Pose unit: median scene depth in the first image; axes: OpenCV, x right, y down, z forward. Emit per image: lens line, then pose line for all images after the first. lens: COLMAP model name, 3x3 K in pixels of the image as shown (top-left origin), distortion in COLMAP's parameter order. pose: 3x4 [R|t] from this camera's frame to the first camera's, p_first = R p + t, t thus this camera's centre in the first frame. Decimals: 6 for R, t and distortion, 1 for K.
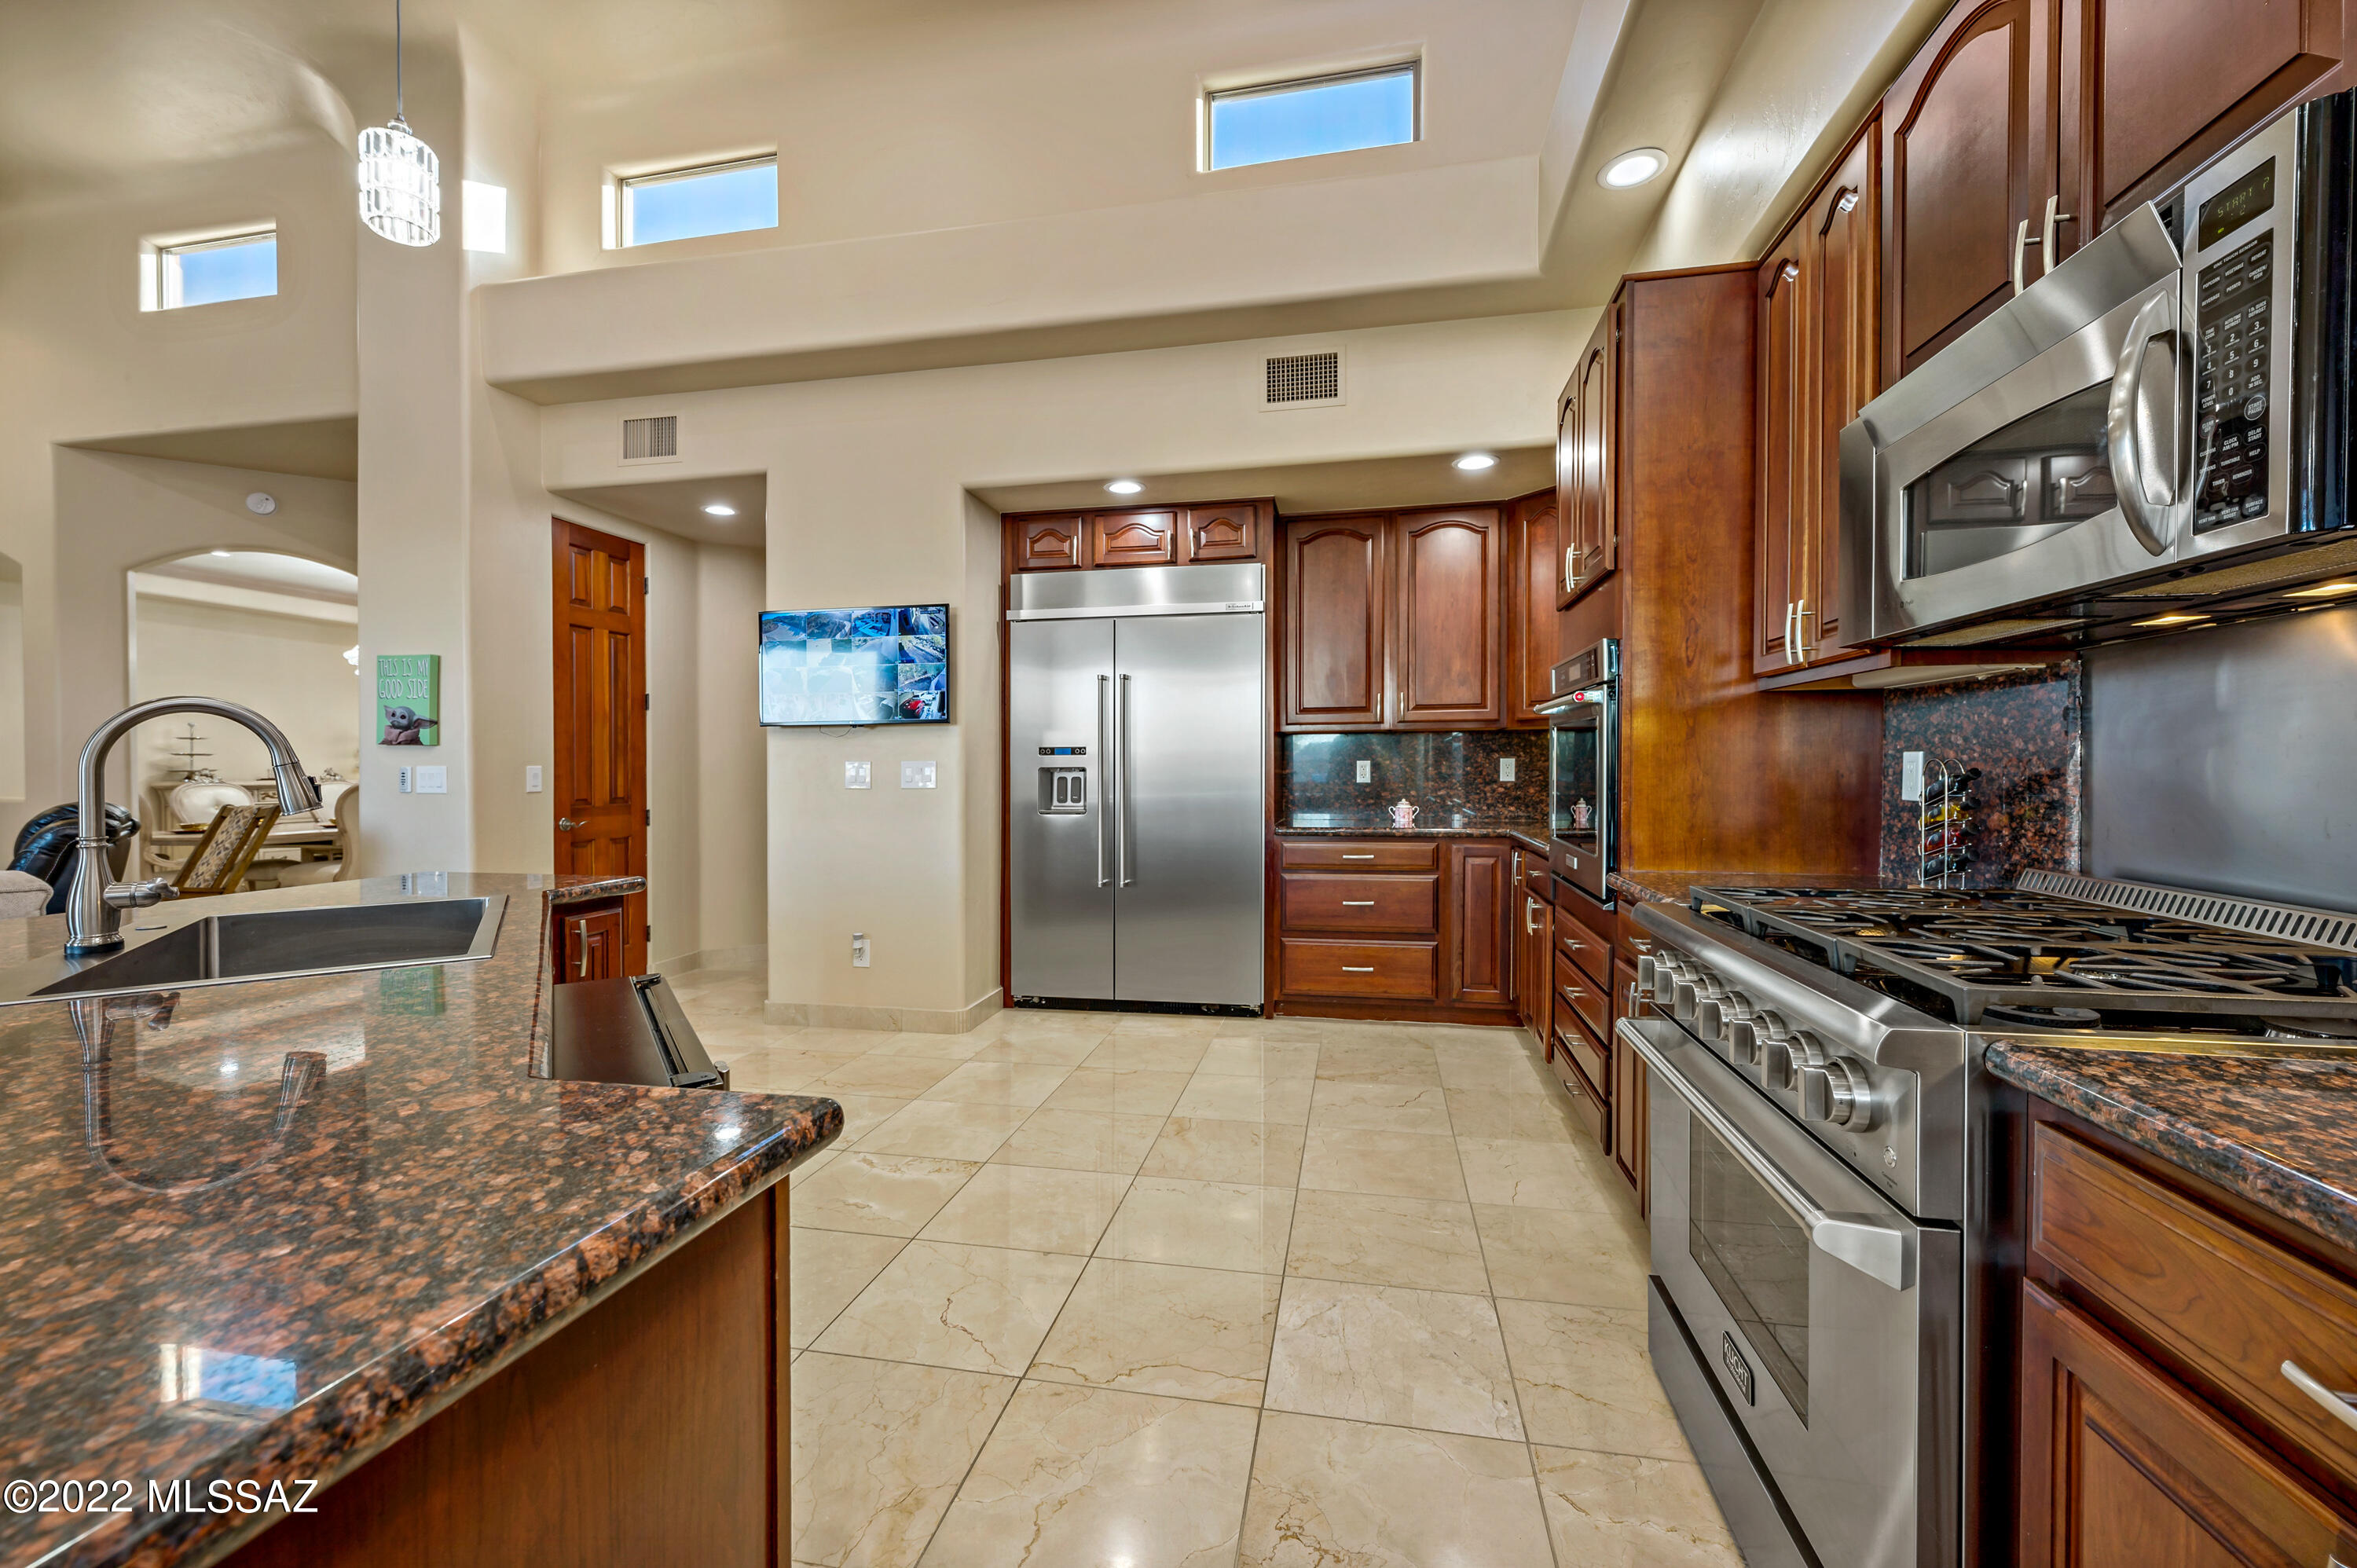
lens RADIAL K [[958.8, 0, 1177.3], [0, 958.8, 761.0], [0, 0, 1]] dist [0.017708, 0.000071]
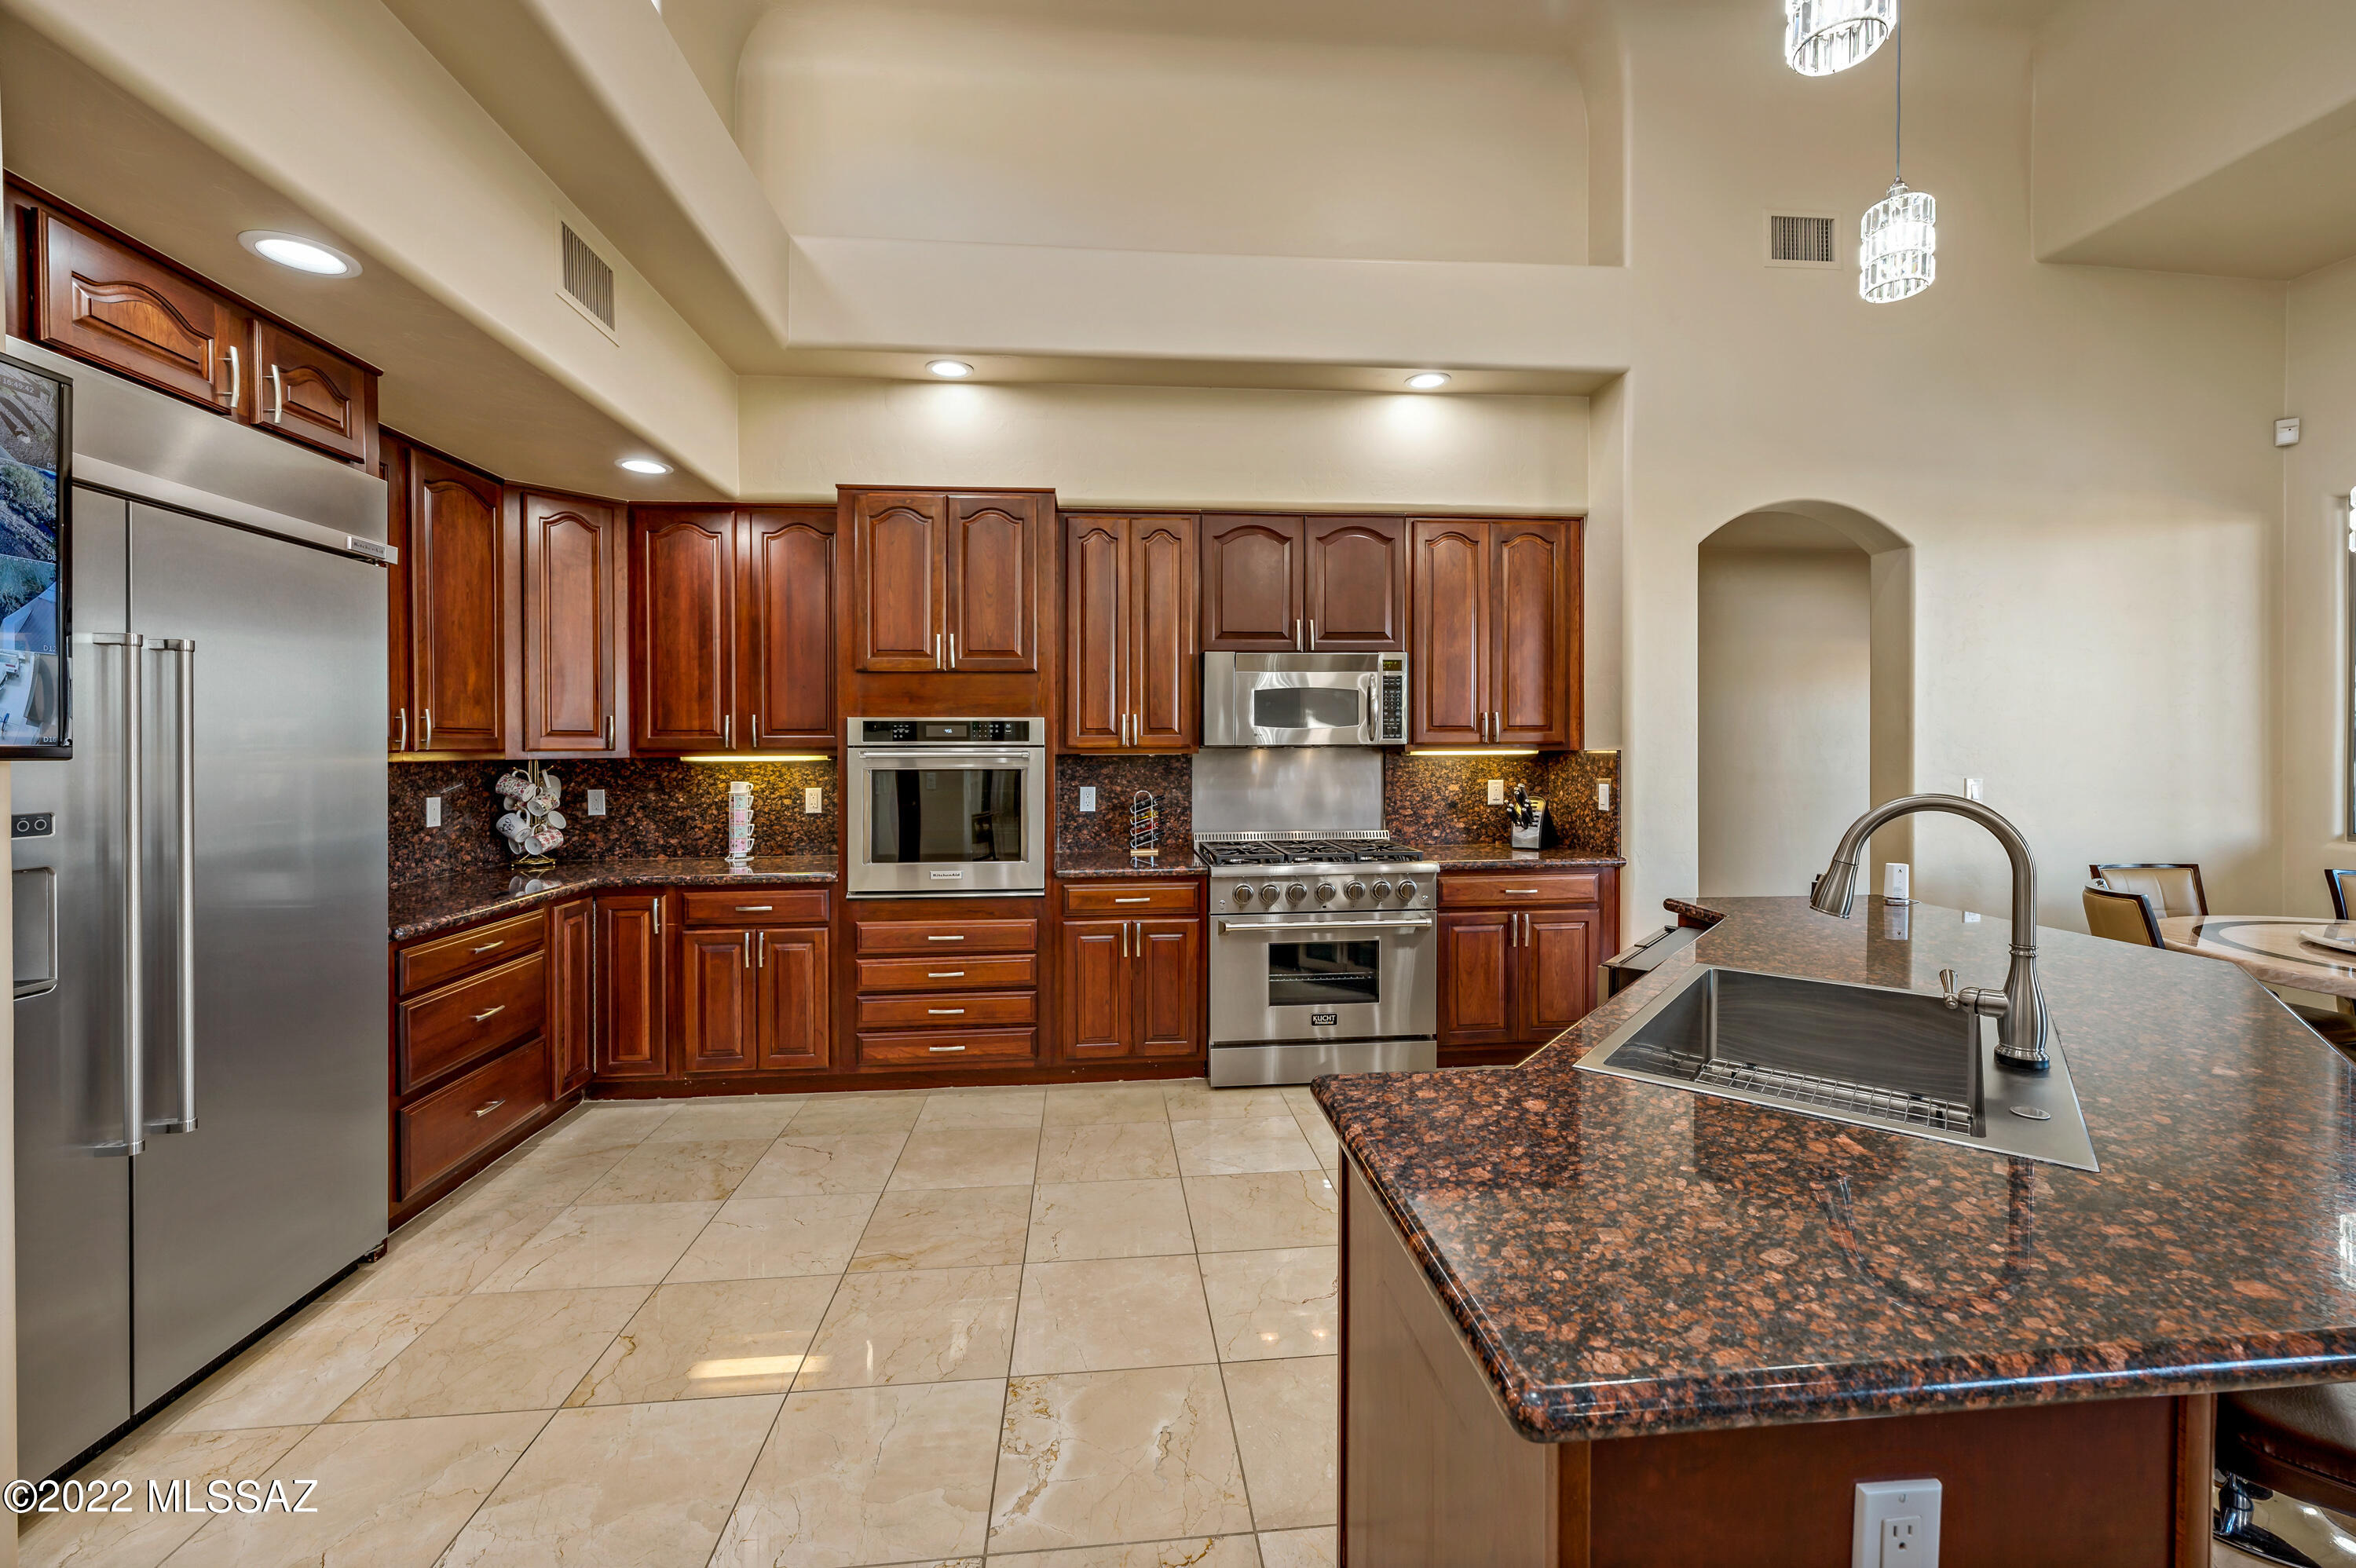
lens RADIAL K [[958.3, 0, 1176.8], [0, 958.3, 761.0], [0, 0, 1]] dist [0.017708, 0.000071]
pose [[-0.285505, -0.004365, 0.958367, -0.712354], [0.002686, 0.999982, 0.005354, -0.043070], [-0.958373, 0.004103, -0.285488, 0.819769]]
